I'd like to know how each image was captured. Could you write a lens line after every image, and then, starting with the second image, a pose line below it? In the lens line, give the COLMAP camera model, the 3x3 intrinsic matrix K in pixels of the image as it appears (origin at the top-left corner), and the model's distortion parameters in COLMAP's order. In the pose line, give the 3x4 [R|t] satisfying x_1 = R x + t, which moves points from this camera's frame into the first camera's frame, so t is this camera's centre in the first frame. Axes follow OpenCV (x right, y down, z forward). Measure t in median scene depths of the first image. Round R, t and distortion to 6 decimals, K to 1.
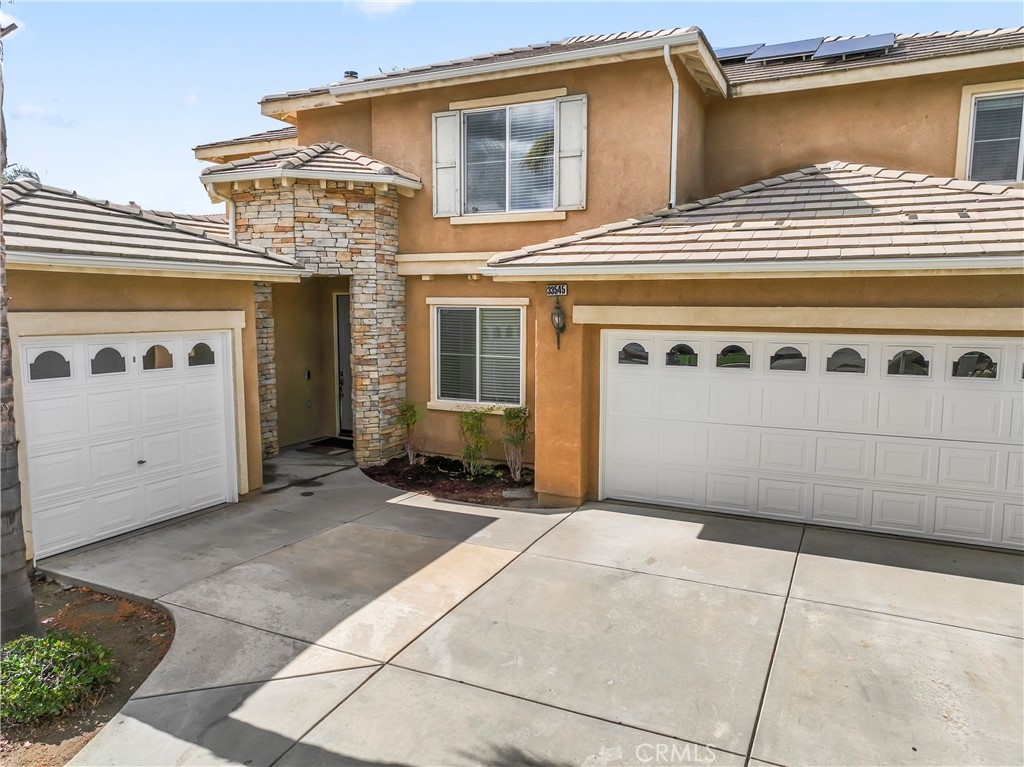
lens RADIAL K [[716.5, 0, 512.0], [0, 716.5, 383.5], [0, 0, 1]] dist [0.007710, 0.004161]
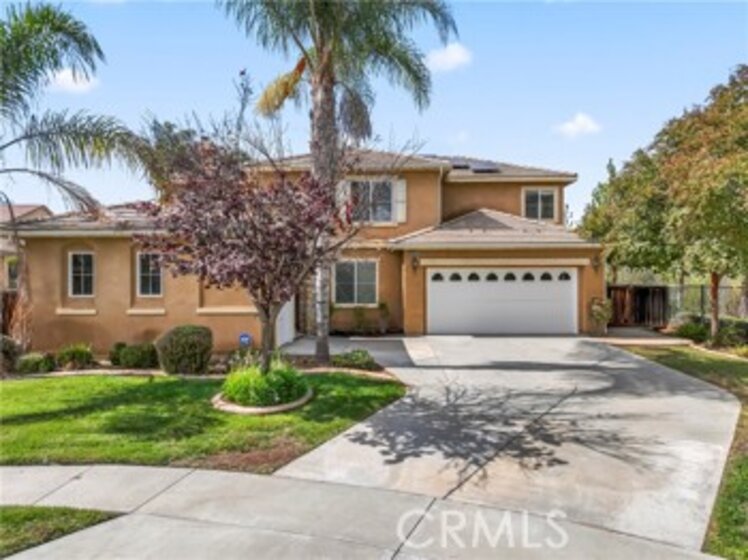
lens RADIAL K [[523.4, 0, 374.0], [0, 523.4, 280.0], [0, 0, 1]] dist [0.007710, 0.004161]
pose [[0.911670, -0.004566, 0.410898, -0.832565], [0.052451, 0.993052, -0.105340, 0.159126], [-0.407562, 0.117587, 0.905575, -0.660430]]
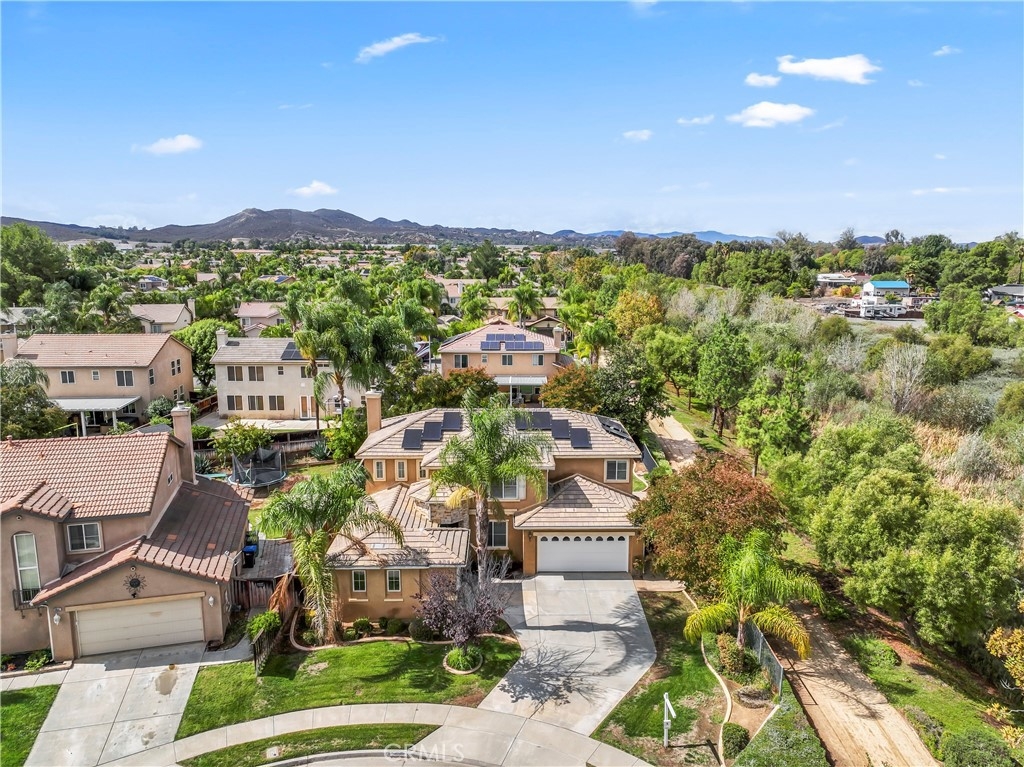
lens RADIAL K [[716.5, 0, 512.0], [0, 716.5, 383.5], [0, 0, 1]] dist [0.007710, 0.004161]
pose [[0.901120, -0.074581, 0.427107, -1.754269], [0.046699, 0.996059, 0.075403, -1.287712], [-0.431047, -0.048002, 0.901052, -2.728955]]
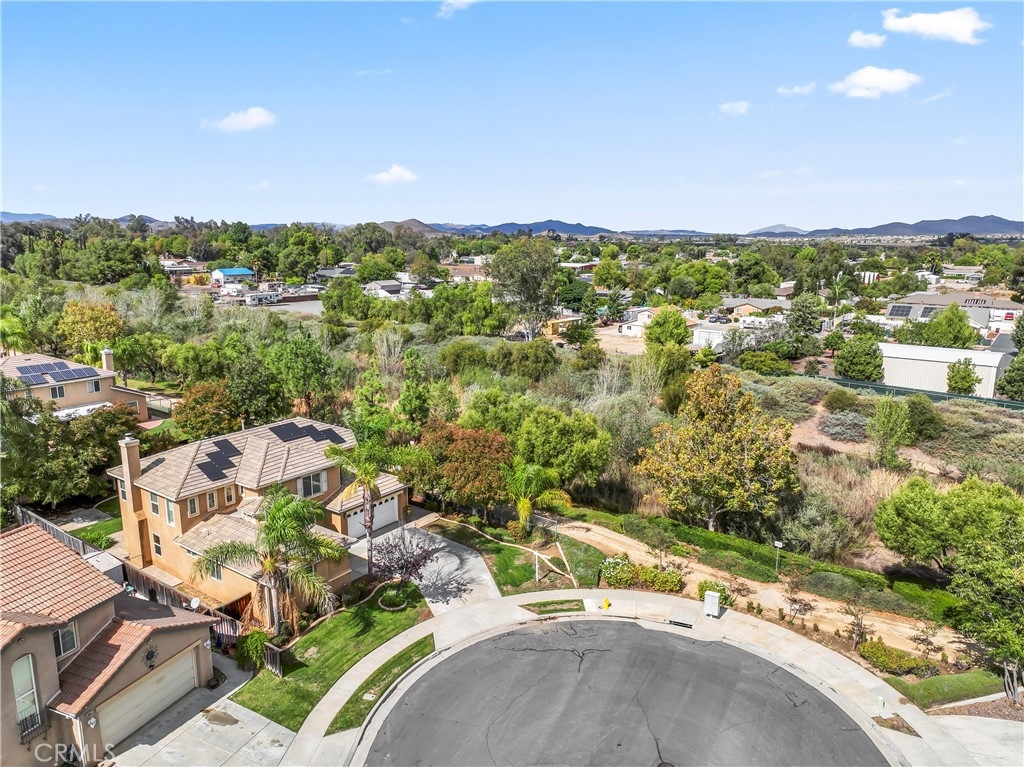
lens RADIAL K [[716.5, 0, 512.0], [0, 716.5, 383.5], [0, 0, 1]] dist [0.007710, 0.004161]
pose [[0.198100, -0.197983, 0.959979, -4.666218], [0.109740, 0.977711, 0.178994, -1.878118], [-0.974019, 0.069890, 0.215411, -1.496527]]
